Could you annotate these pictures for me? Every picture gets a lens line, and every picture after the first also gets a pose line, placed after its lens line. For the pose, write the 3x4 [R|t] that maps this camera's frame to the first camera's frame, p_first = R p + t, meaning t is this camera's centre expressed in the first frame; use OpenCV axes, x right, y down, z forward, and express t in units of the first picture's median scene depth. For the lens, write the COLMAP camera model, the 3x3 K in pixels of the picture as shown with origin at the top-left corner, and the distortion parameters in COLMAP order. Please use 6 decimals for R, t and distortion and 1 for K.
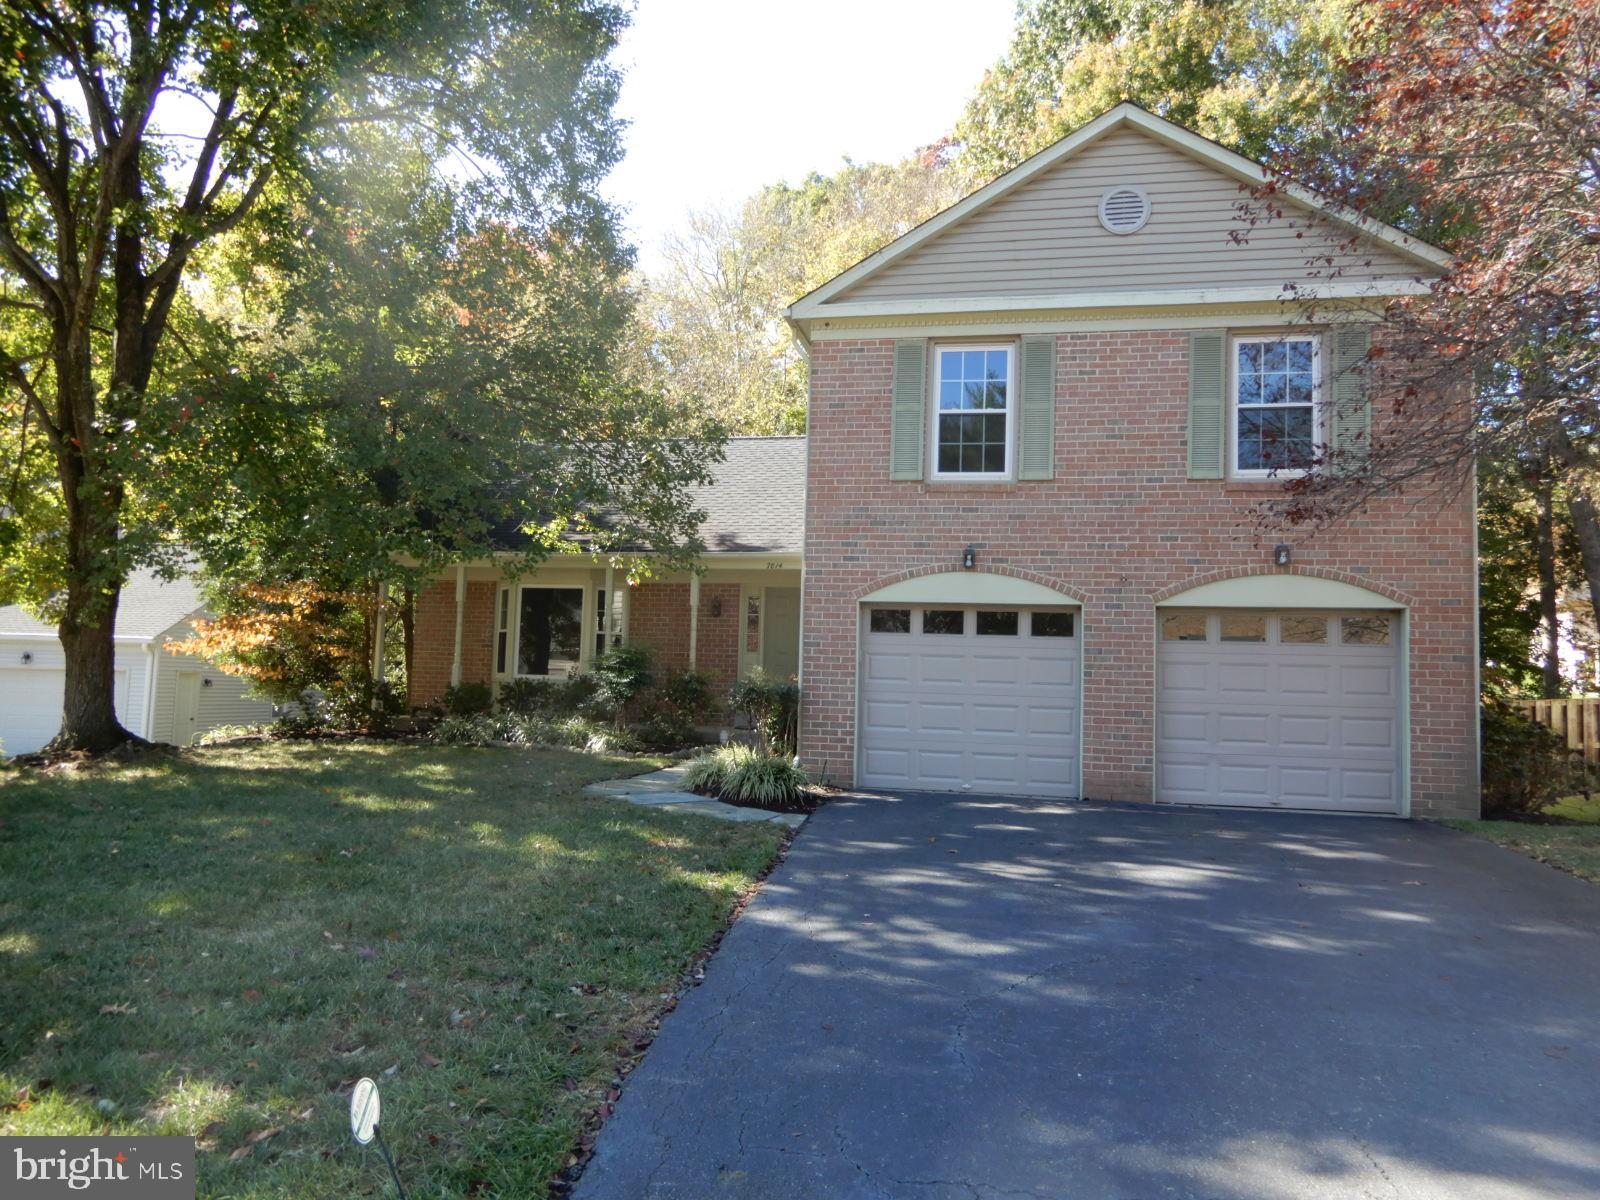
lens RADIAL K [[1125.4, 0, 806.3], [0, 1125.4, 603.7], [0, 0, 1]] dist [0.005582, 0.000802]
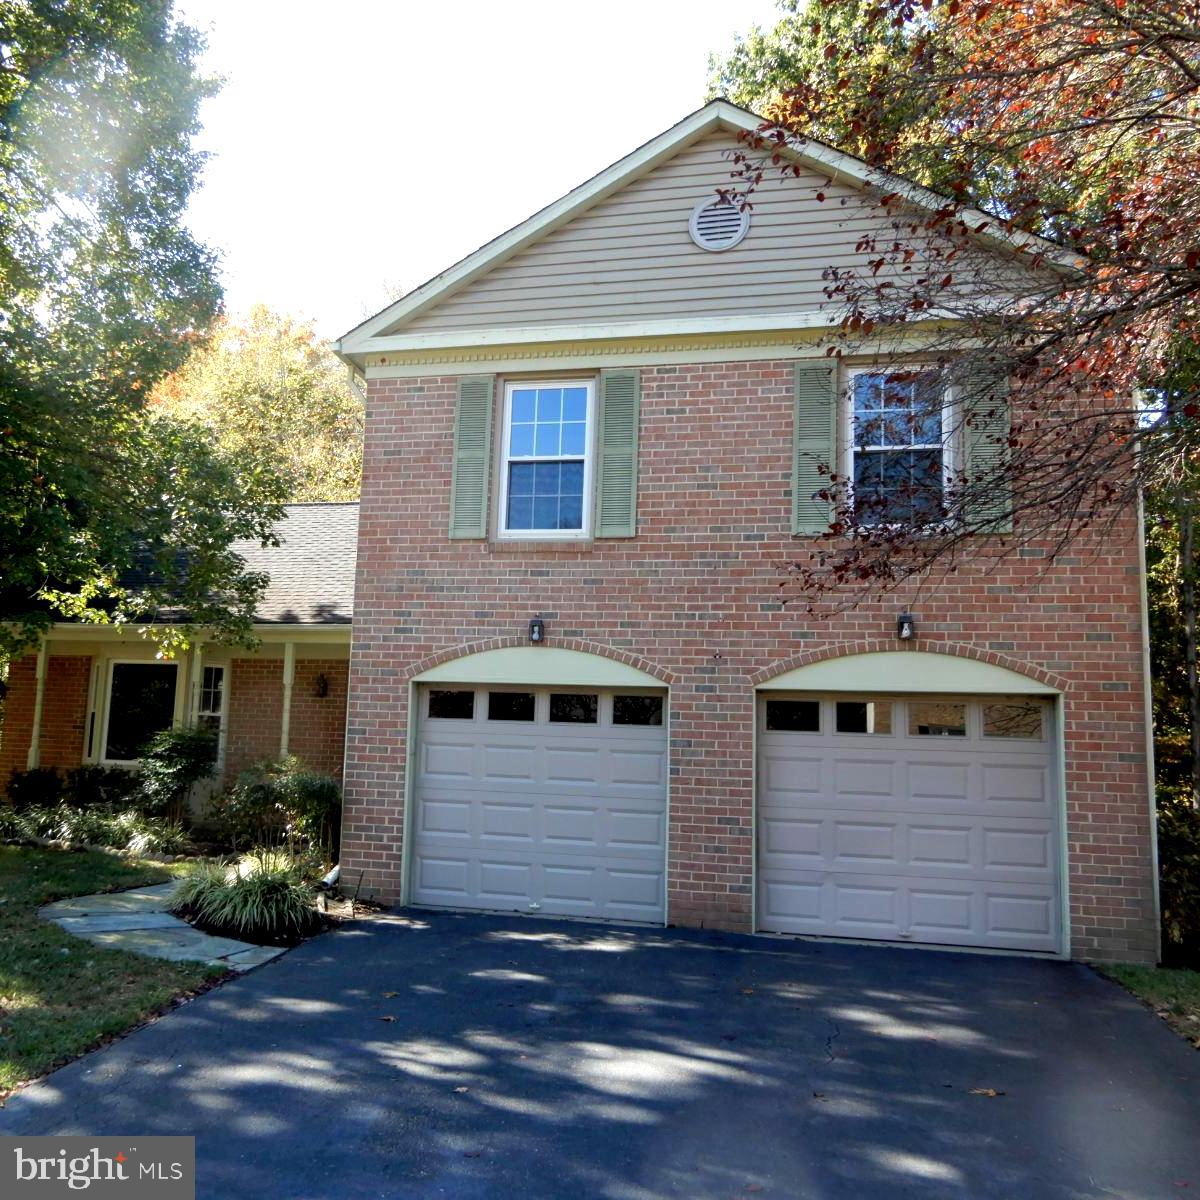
lens RADIAL K [[1051.7, 0, 596.4], [0, 1051.7, 606.7], [0, 0, 1]] dist [0.007009, -0.008551]
pose [[0.998857, 0.002424, -0.047727, 0.226761], [-0.005732, 0.997581, -0.069282, -0.003962], [0.047444, 0.069476, 0.996455, 0.219634]]
